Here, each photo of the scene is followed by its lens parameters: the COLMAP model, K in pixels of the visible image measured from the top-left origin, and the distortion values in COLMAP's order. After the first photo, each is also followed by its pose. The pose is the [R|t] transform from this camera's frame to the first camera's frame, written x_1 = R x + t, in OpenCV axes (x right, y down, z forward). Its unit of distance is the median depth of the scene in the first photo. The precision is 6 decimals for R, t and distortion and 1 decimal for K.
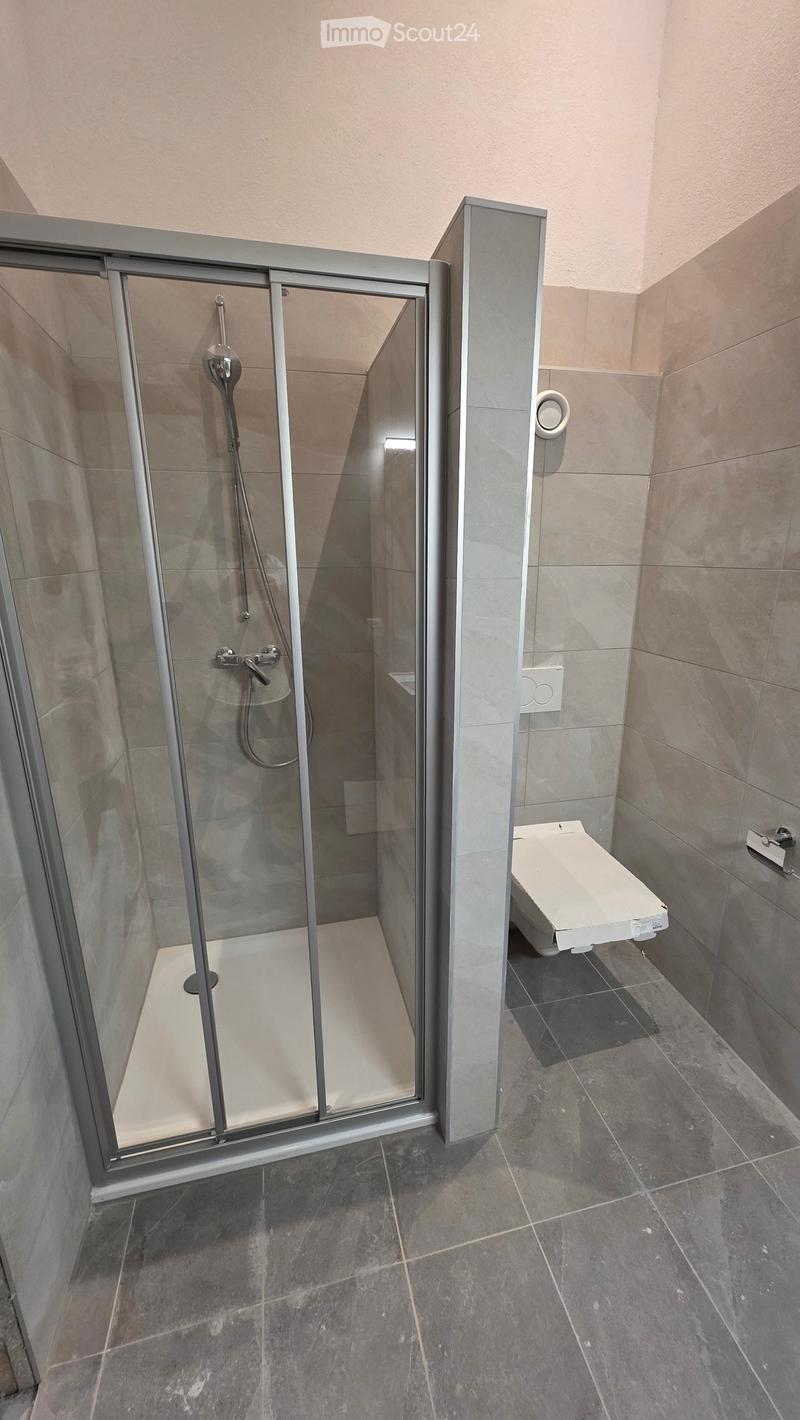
lens RADIAL K [[565.4, 0, 402.2], [0, 565.4, 709.4], [0, 0, 1]] dist [0.003516, -0.000170]
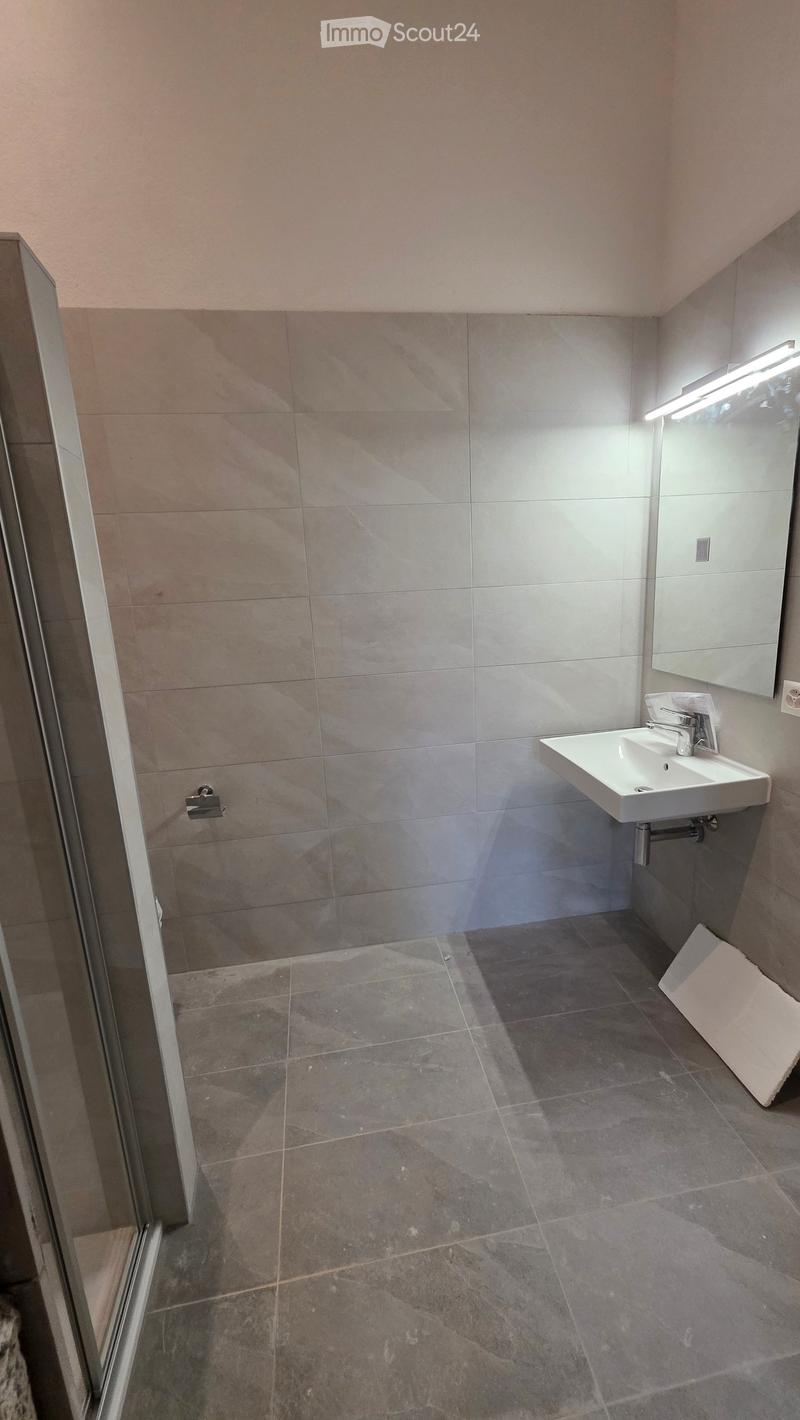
lens RADIAL K [[565.4, 0, 402.1], [0, 565.4, 708.6], [0, 0, 1]] dist [0.003516, -0.000170]
pose [[0.072396, -0.224573, 0.971764, -0.645255], [0.316962, 0.928992, 0.191074, -0.082046], [-0.945671, 0.294180, 0.138436, 0.314730]]
